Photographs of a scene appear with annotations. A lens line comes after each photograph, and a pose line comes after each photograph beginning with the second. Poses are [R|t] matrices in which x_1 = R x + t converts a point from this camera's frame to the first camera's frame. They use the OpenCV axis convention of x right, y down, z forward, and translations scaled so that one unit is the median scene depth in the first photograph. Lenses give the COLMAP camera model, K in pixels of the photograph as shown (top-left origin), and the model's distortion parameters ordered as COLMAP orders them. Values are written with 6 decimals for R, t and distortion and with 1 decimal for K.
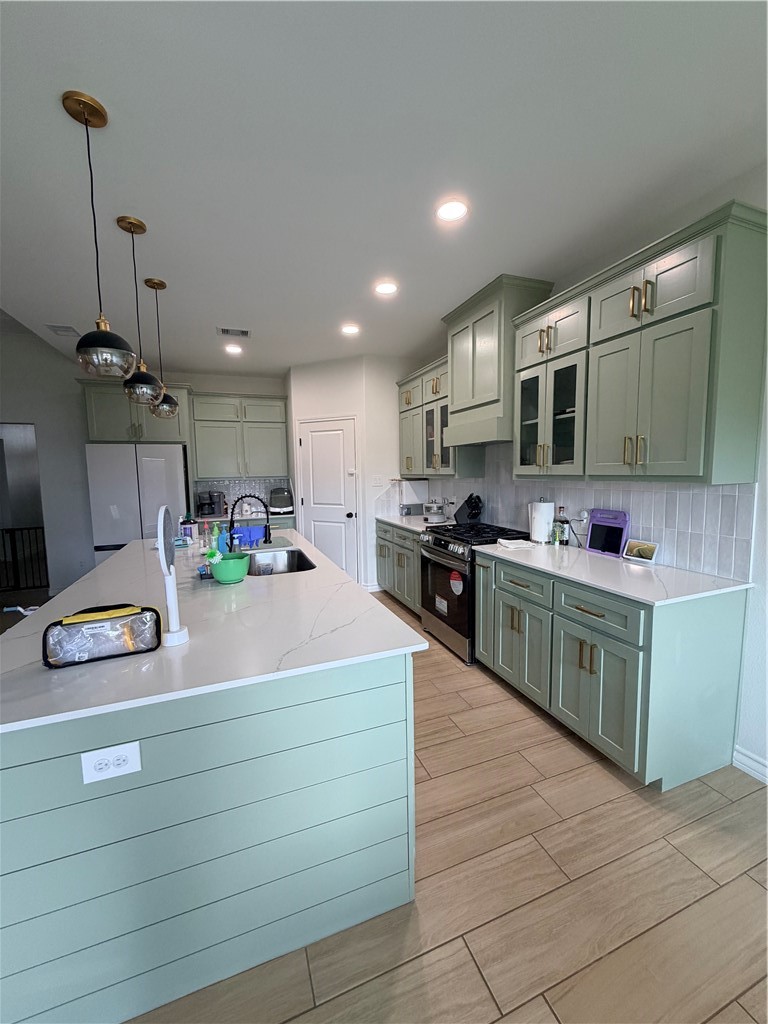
lens RADIAL K [[408.6, 0, 383.9], [0, 408.6, 508.3], [0, 0, 1]] dist [-0.002867, -0.001080]
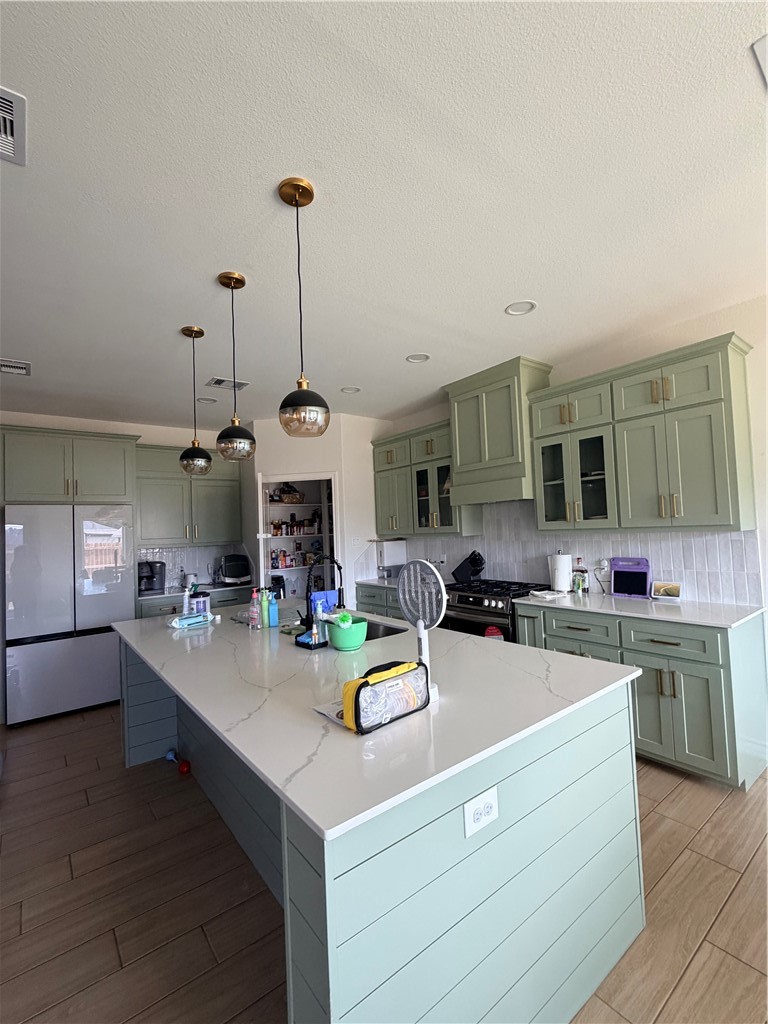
lens RADIAL K [[457.0, 0, 381.0], [0, 457.0, 508.6], [0, 0, 1]] dist [-0.004423, -0.000261]
pose [[0.956468, -0.008193, 0.291722, -0.491475], [0.051220, 0.988803, -0.140163, 0.011411], [-0.287307, 0.149003, 0.946178, -0.043400]]
